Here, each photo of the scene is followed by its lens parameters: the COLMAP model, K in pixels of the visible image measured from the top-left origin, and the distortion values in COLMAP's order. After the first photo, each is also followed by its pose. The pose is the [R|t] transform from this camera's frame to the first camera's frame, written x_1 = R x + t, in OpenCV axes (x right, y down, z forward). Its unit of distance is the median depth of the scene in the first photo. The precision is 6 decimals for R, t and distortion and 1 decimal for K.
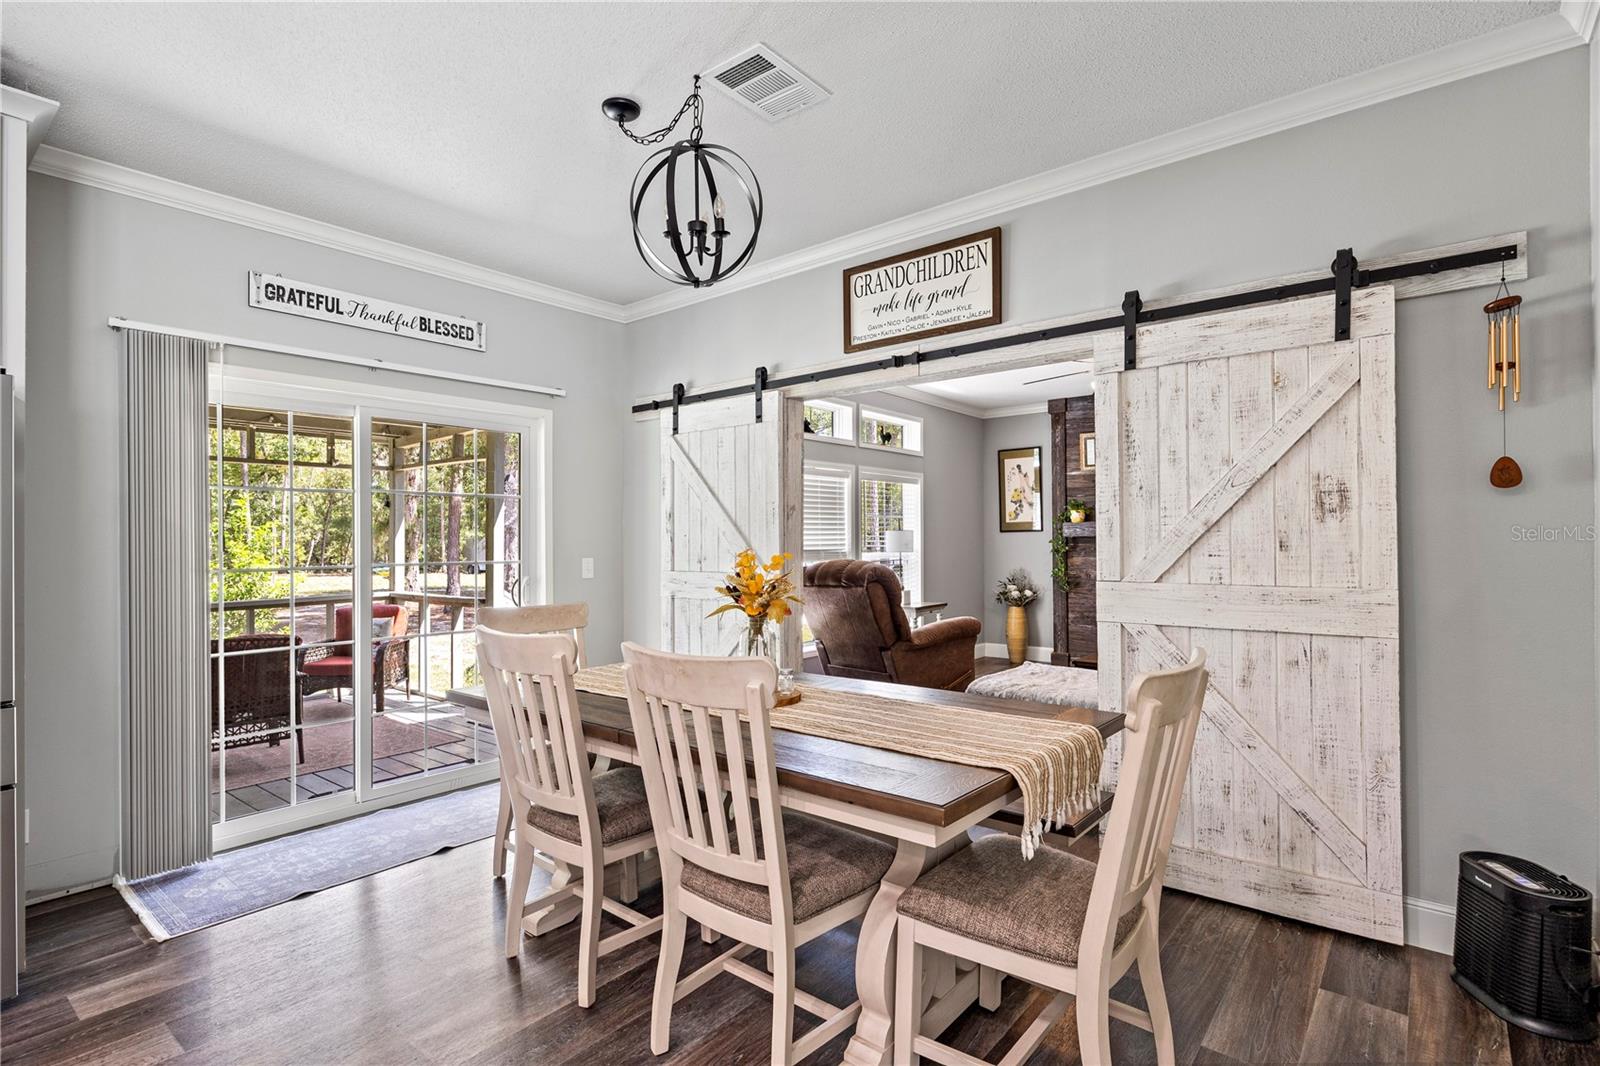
lens RADIAL K [[764.9, 0, 807.7], [0, 764.9, 540.1], [0, 0, 1]] dist [-0.004737, 0.001370]
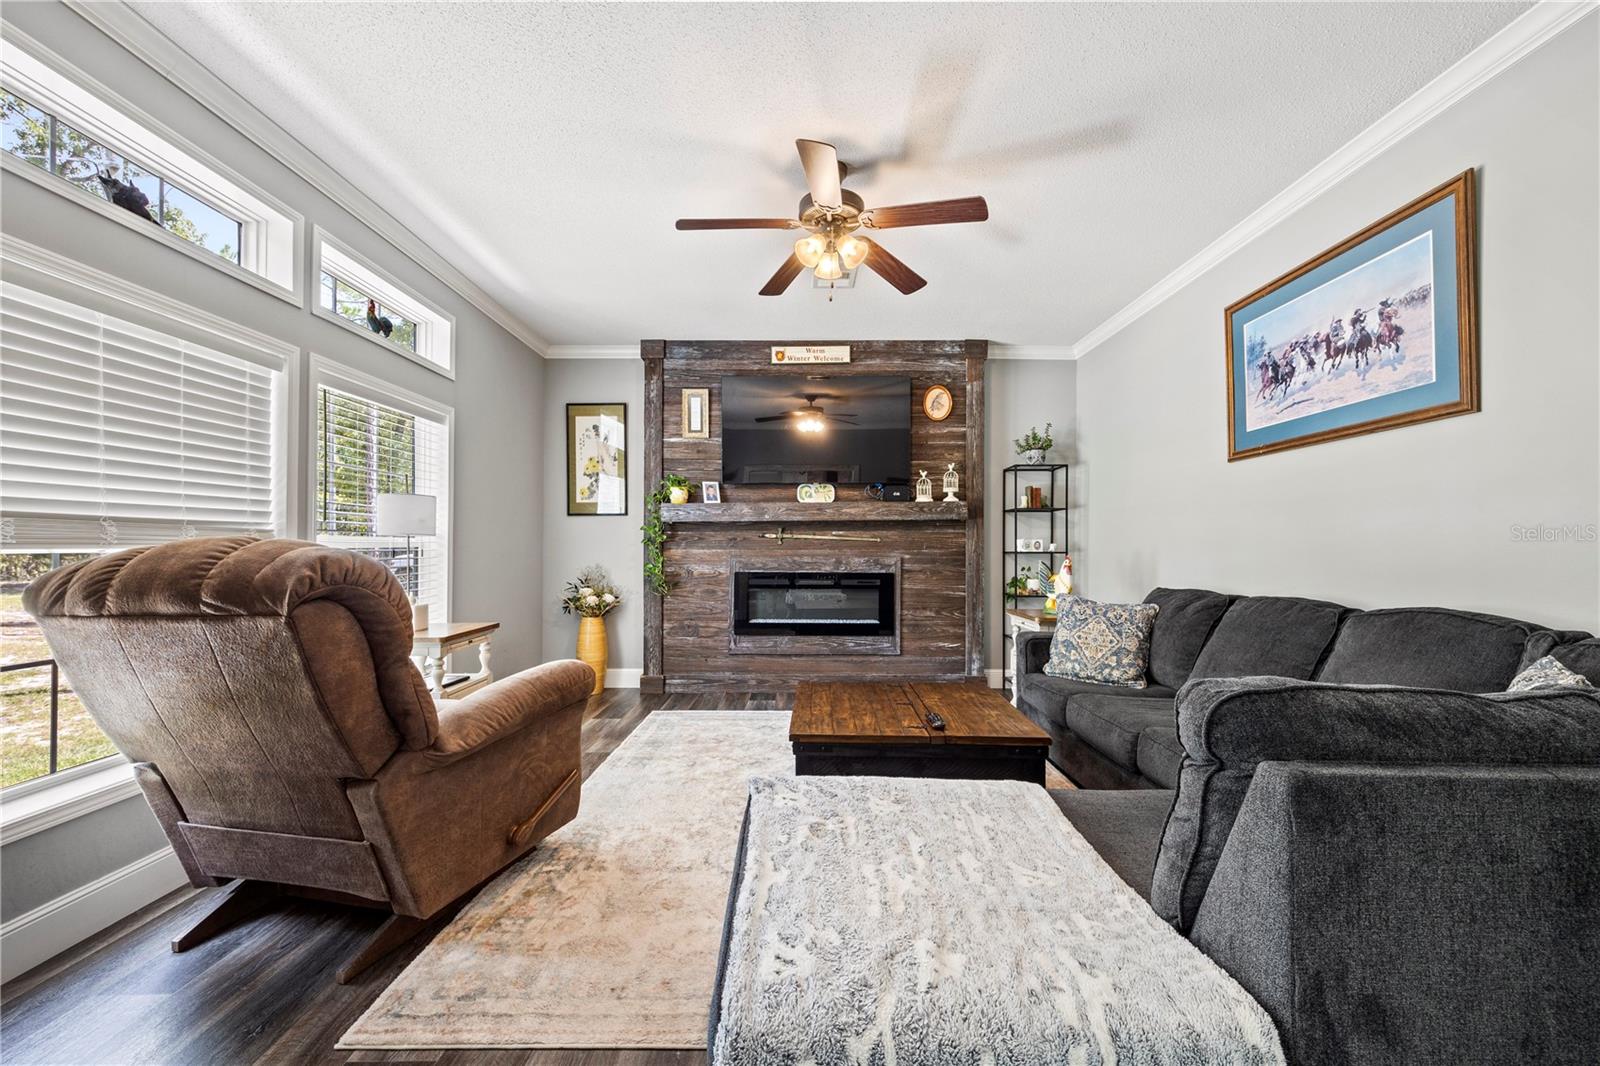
lens RADIAL K [[635.2, 0, 796.7], [0, 635.2, 540.2], [0, 0, 1]] dist [0.007283, 0.000813]
pose [[0.783208, 0.014845, 0.621582, 0.051095], [-0.010447, 0.999888, -0.010718, 0.019334], [-0.621672, 0.001901, 0.783275, 0.433957]]
